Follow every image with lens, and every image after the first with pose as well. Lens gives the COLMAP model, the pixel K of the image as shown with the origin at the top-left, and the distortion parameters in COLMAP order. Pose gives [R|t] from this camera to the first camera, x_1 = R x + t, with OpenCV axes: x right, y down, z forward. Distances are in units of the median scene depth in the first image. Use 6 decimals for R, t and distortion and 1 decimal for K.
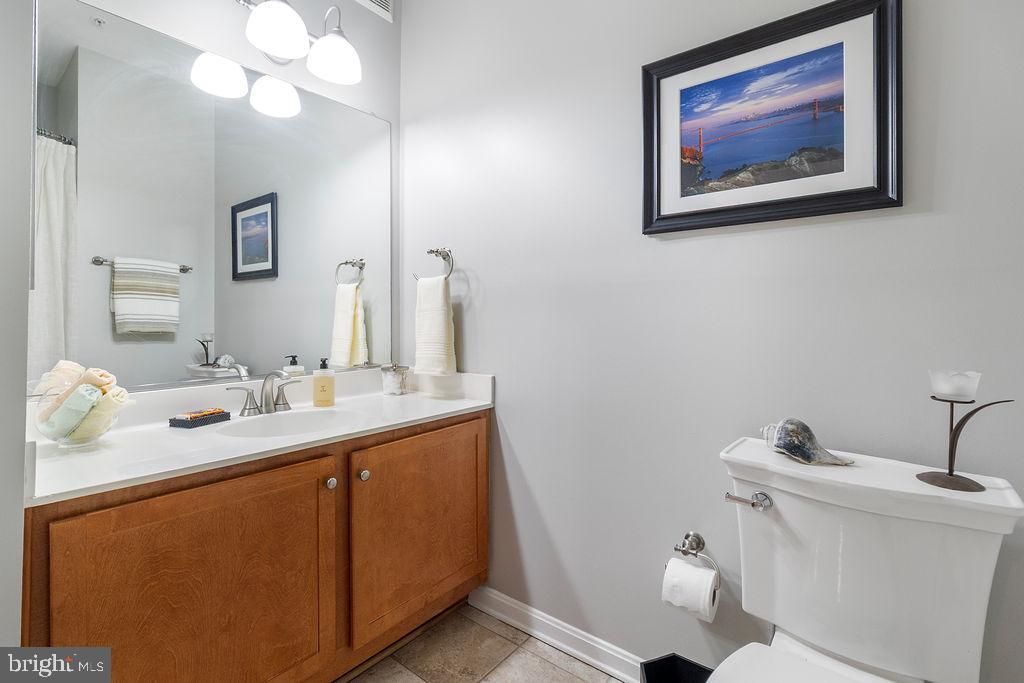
lens RADIAL K [[484.4, 0, 513.0], [0, 484.4, 314.4], [0, 0, 1]] dist [0.002290, 0.000554]
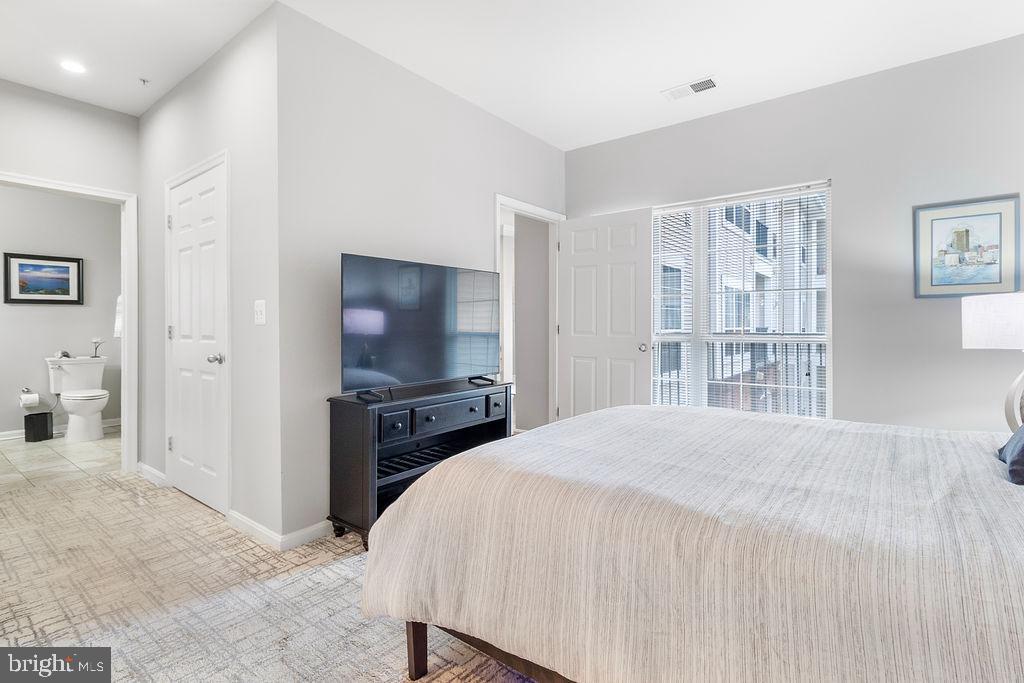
lens RADIAL K [[484.0, 0, 510.2], [0, 484.0, 334.9], [0, 0, 1]] dist [0.000224, -0.000171]
pose [[-0.001193, -0.012848, 0.999917, -3.586774], [-0.005177, 0.999904, 0.012842, -0.009084], [-0.999986, -0.005161, -0.001260, -2.891865]]
